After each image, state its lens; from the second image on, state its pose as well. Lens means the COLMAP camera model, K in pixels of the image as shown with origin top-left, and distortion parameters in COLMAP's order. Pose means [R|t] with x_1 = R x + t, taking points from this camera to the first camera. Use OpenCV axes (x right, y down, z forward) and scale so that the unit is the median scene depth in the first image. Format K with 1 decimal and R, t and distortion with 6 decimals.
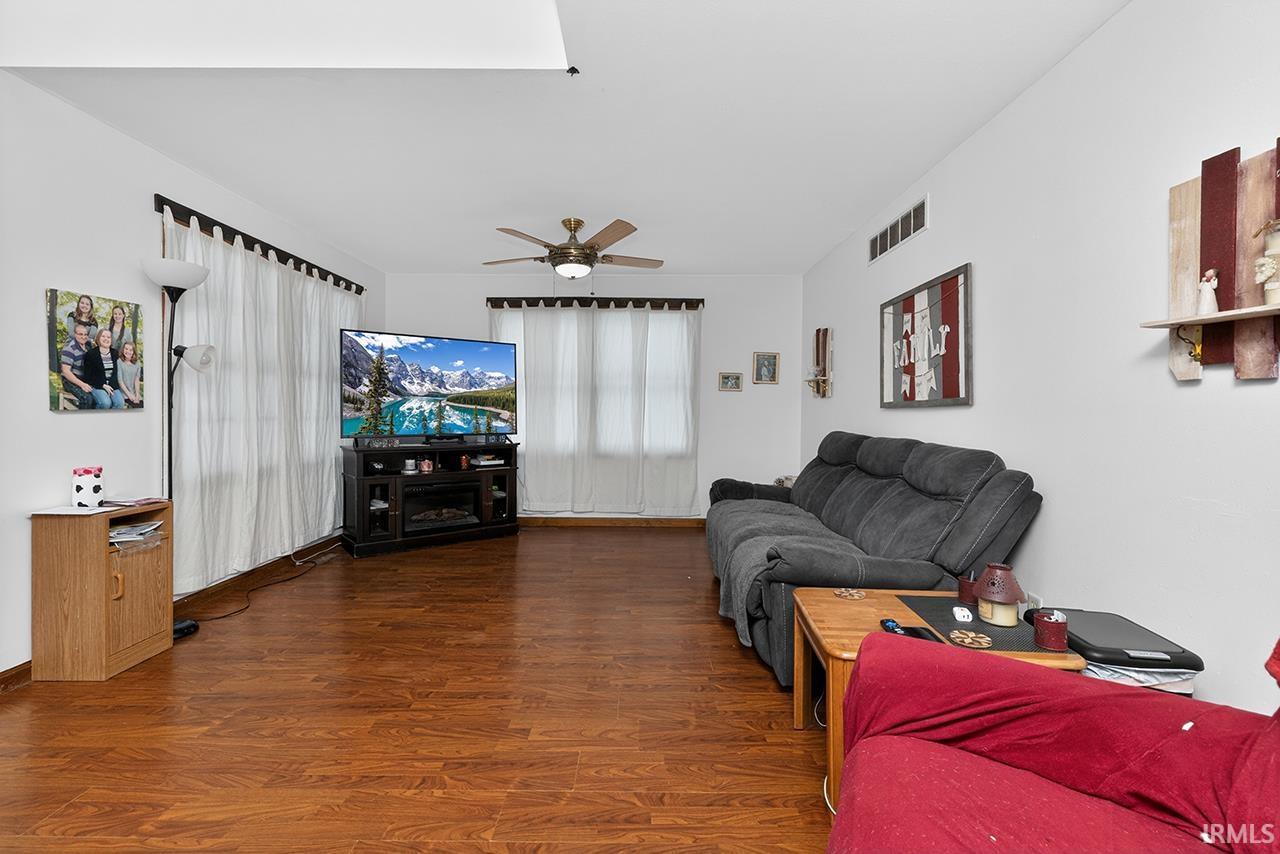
lens RADIAL K [[559.9, 0, 639.0], [0, 559.9, 414.6], [0, 0, 1]] dist [-0.005303, 0.001675]
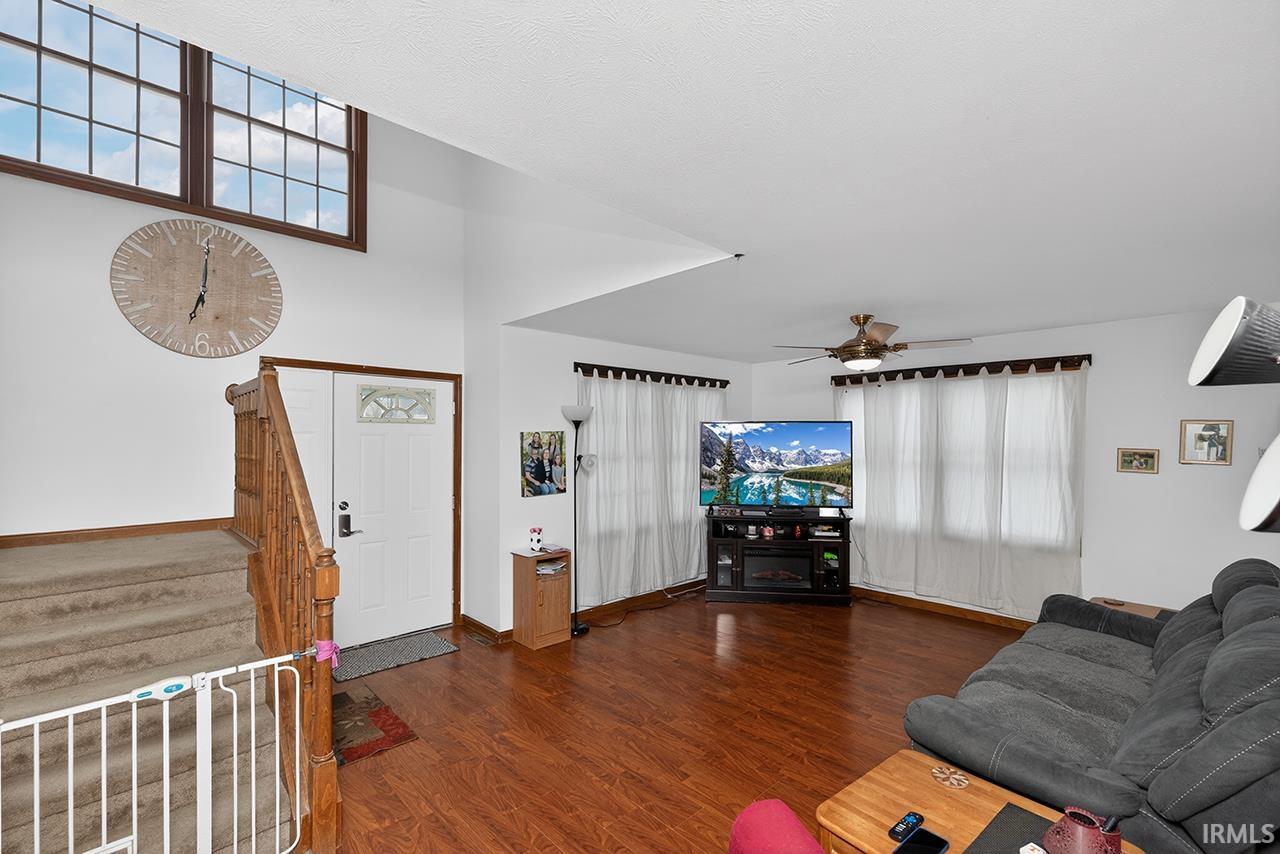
lens RADIAL K [[559.9, 0, 640.3], [0, 559.9, 437.6], [0, 0, 1]] dist [-0.005303, 0.001675]
pose [[0.687428, -0.005960, -0.726228, 0.321559], [-0.001140, 0.999956, -0.009286, -0.104697], [0.726252, 0.007211, 0.687391, 0.000502]]
